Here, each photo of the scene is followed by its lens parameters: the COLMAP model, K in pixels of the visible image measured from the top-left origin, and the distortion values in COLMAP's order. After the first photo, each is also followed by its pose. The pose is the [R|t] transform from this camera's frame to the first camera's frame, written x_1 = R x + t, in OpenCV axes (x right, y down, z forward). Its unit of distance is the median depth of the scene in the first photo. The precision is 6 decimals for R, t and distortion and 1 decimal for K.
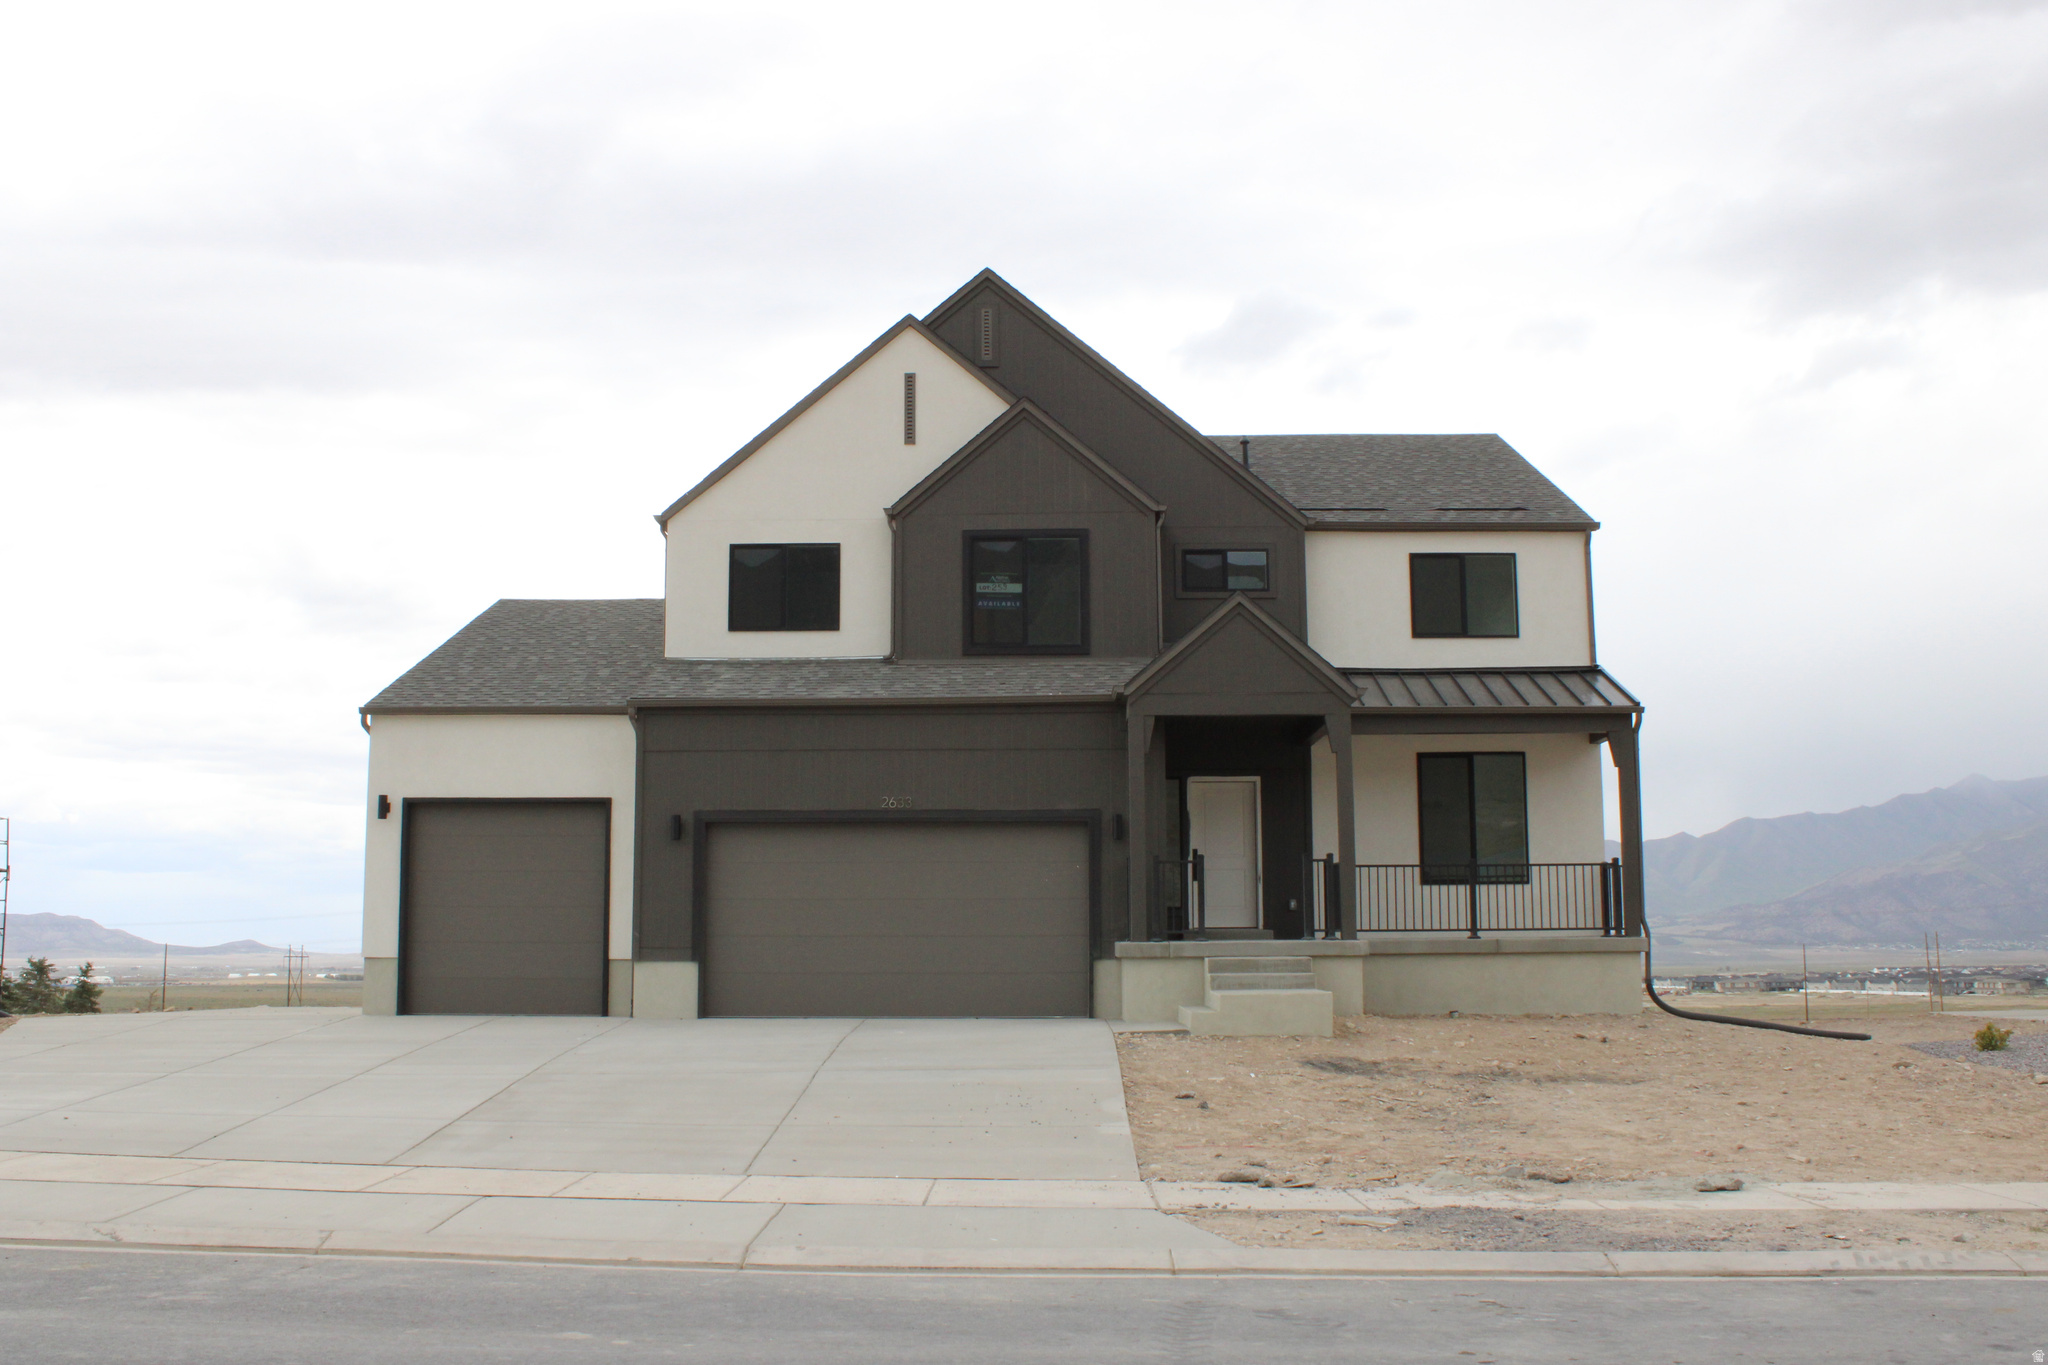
lens RADIAL K [[1966.5, 0, 1024.0], [0, 1966.5, 682.5], [0, 0, 1]] dist [-0.142160, 0.142372]
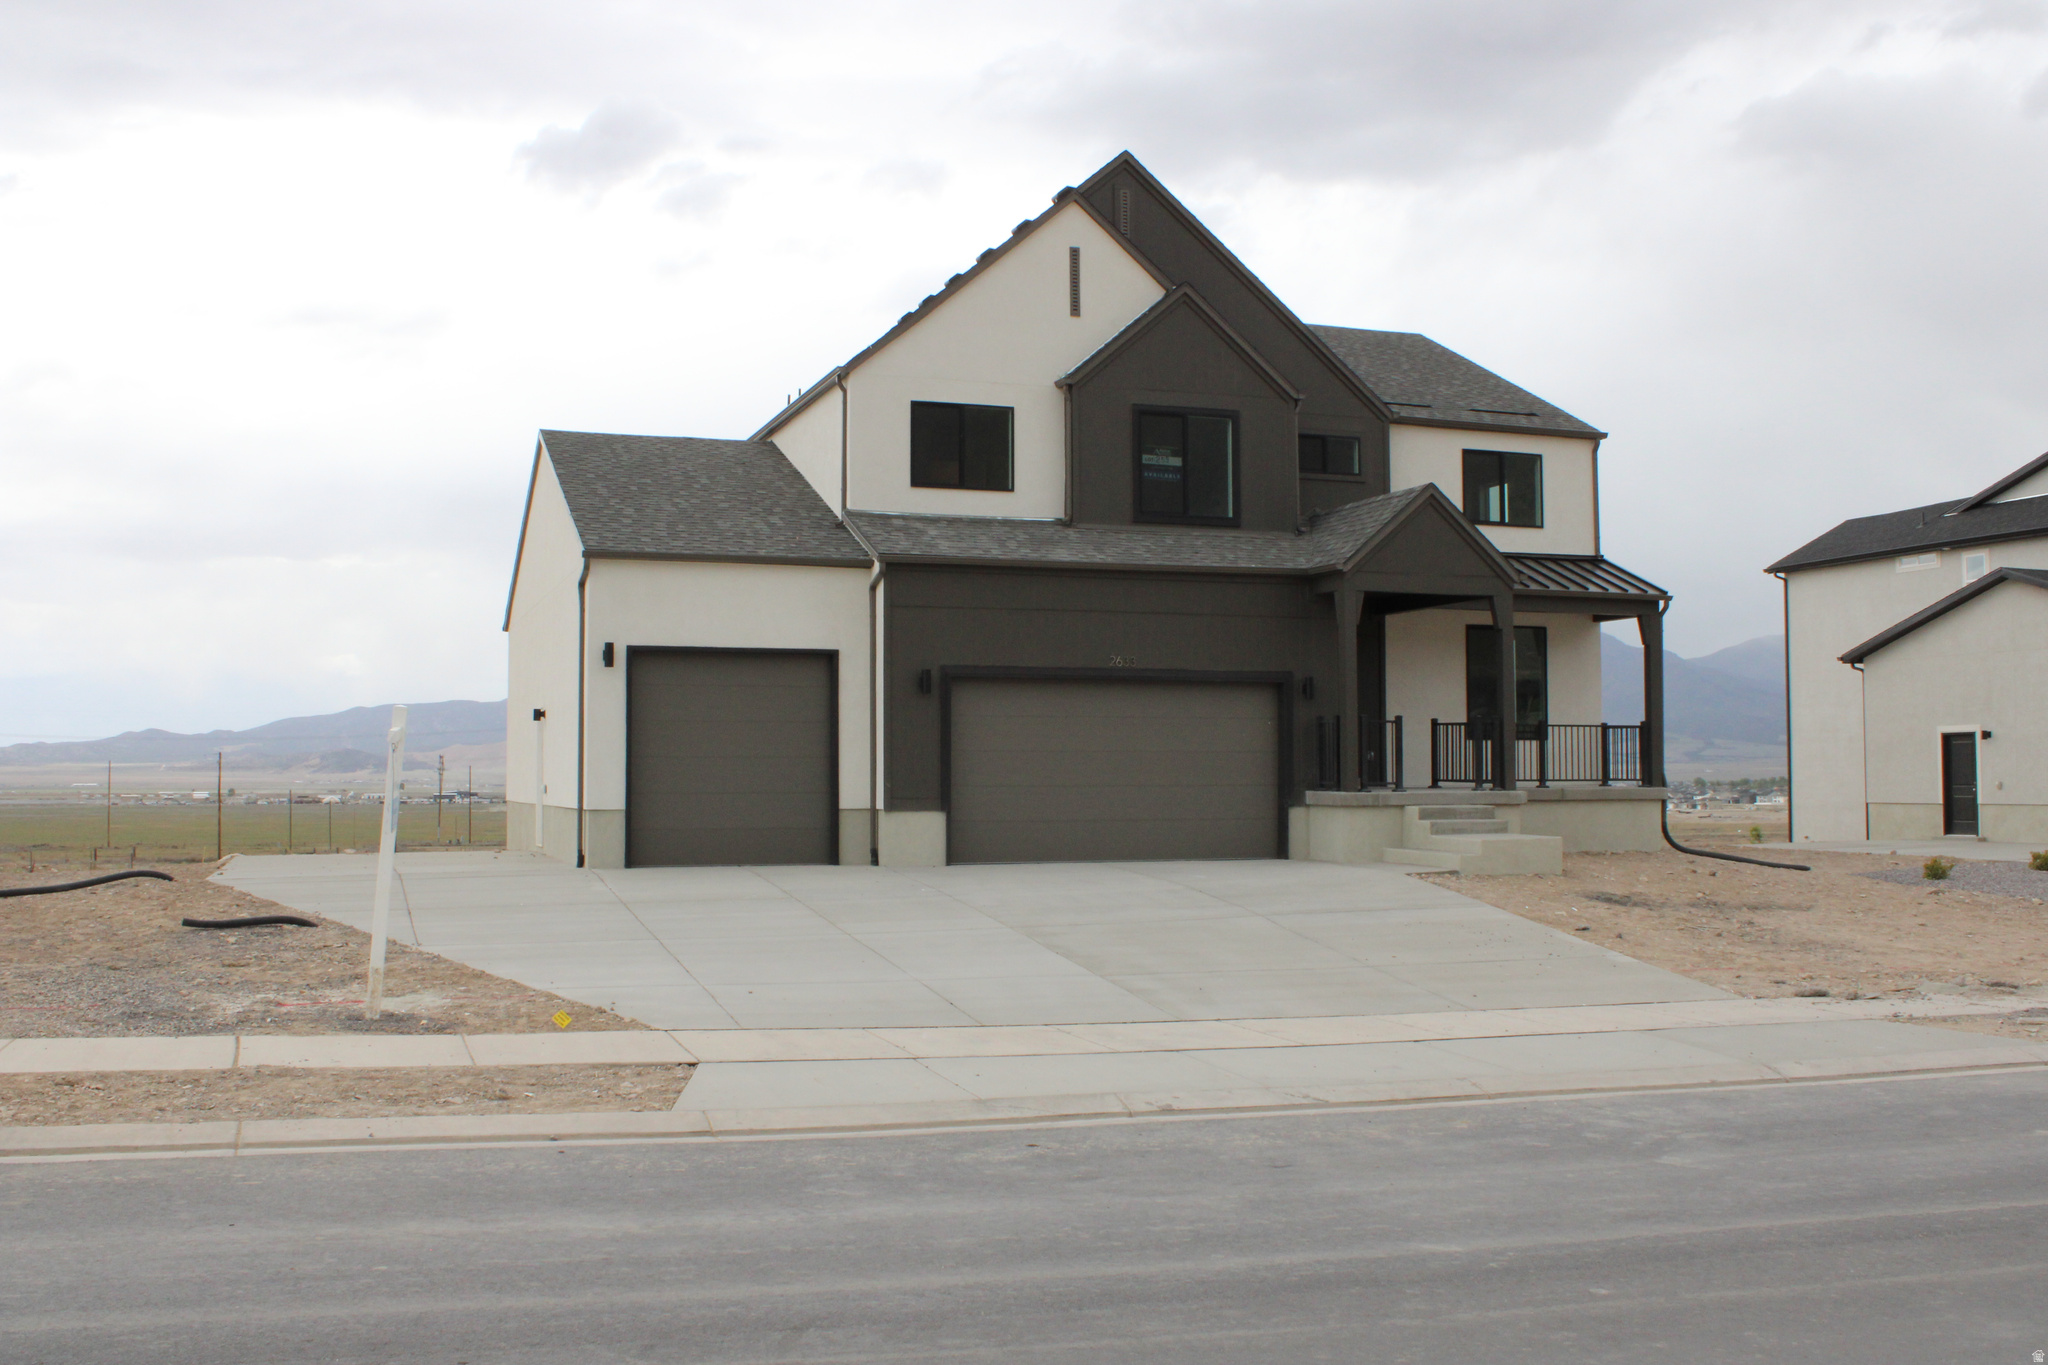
lens RADIAL K [[1958.5, 0, 975.2], [0, 1958.5, 687.2], [0, 0, 1]] dist [-0.106656, 0.013782]
pose [[0.940706, 0.017739, 0.338758, -0.481445], [-0.049014, 0.995260, 0.083991, -0.009935], [-0.335663, -0.095614, 0.937117, 0.026989]]
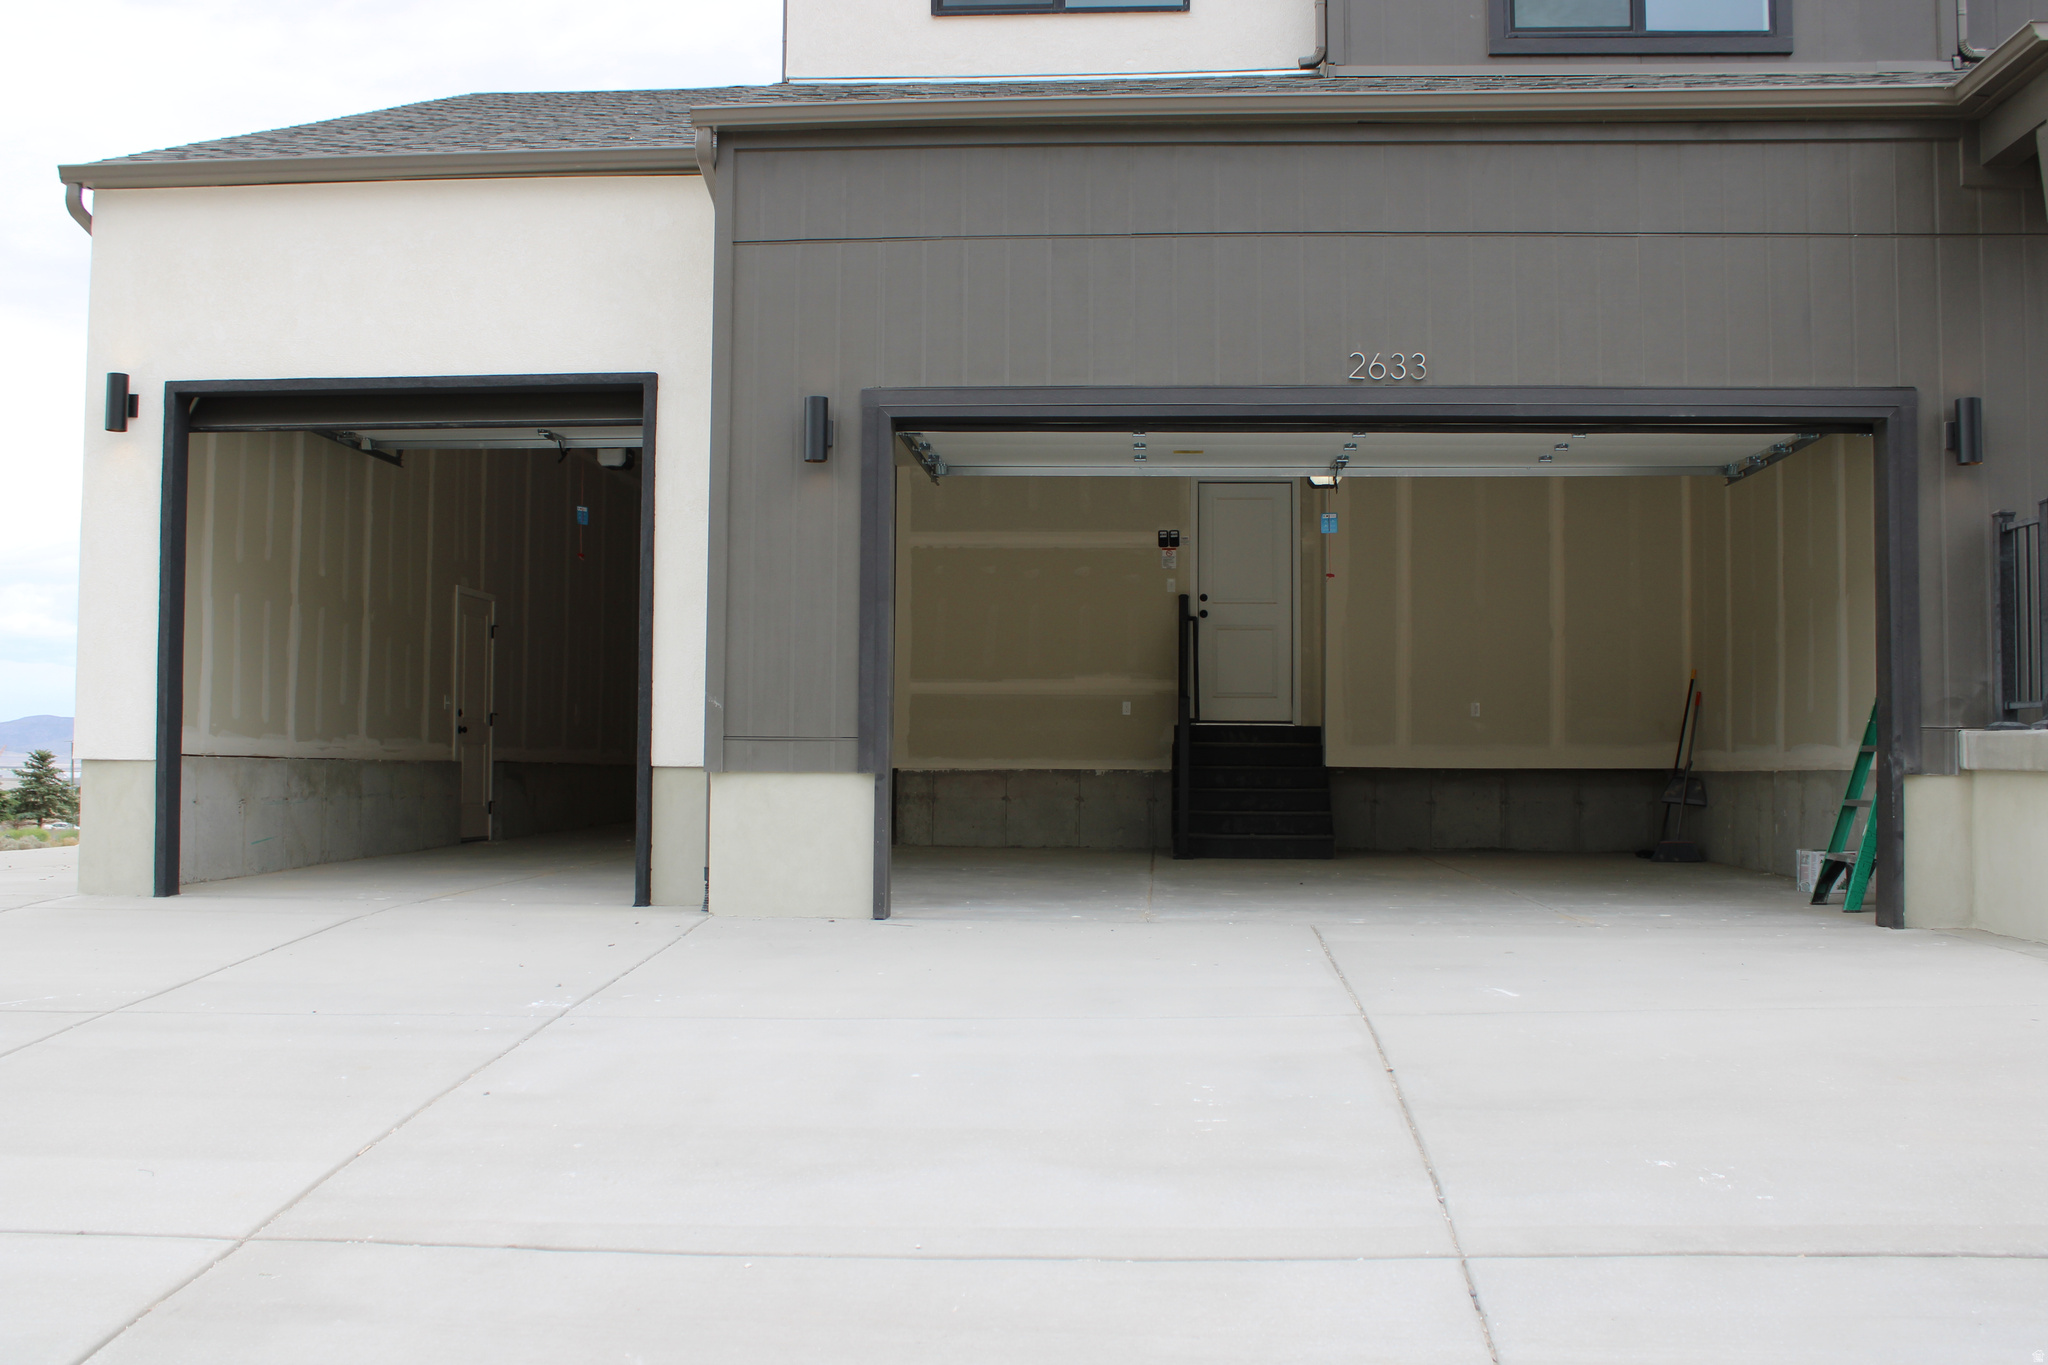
lens RADIAL K [[1966.5, 0, 1024.0], [0, 1966.5, 682.5], [0, 0, 1]] dist [-0.142160, 0.142372]
pose [[0.998385, 0.008912, -0.056112, -0.109613], [-0.003700, 0.995722, 0.092324, 0.084470], [0.056695, -0.091967, 0.994147, 0.585589]]
